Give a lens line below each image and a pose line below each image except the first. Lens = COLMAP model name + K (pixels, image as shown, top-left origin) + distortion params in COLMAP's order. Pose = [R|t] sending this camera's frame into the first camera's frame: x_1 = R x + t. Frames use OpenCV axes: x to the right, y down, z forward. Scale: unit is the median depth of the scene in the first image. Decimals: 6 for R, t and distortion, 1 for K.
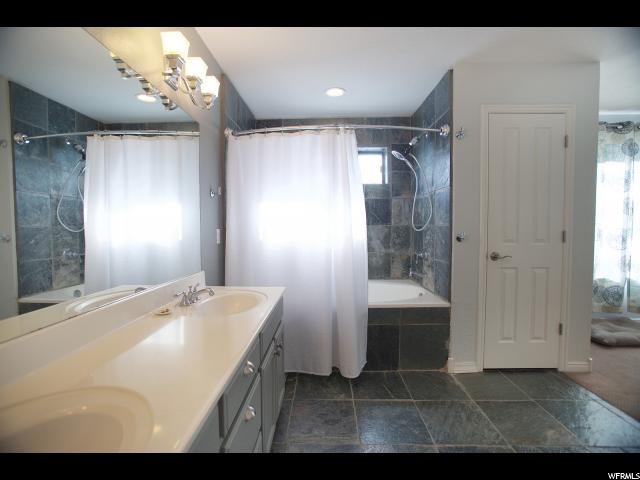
lens RADIAL K [[294.9, 0, 319.2], [0, 294.9, 238.6], [0, 0, 1]] dist [-0.067961, 0.026797]
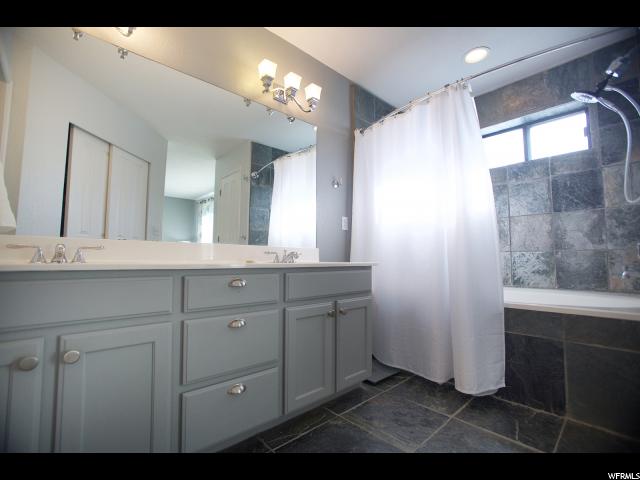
lens RADIAL K [[294.9, 0, 319.2], [0, 294.9, 238.6], [0, 0, 1]] dist [-0.067961, 0.026797]
pose [[0.688391, -0.046749, -0.723832, 0.367646], [-0.039537, 0.994019, -0.101801, 0.156596], [0.724262, 0.098697, 0.682425, 0.167680]]
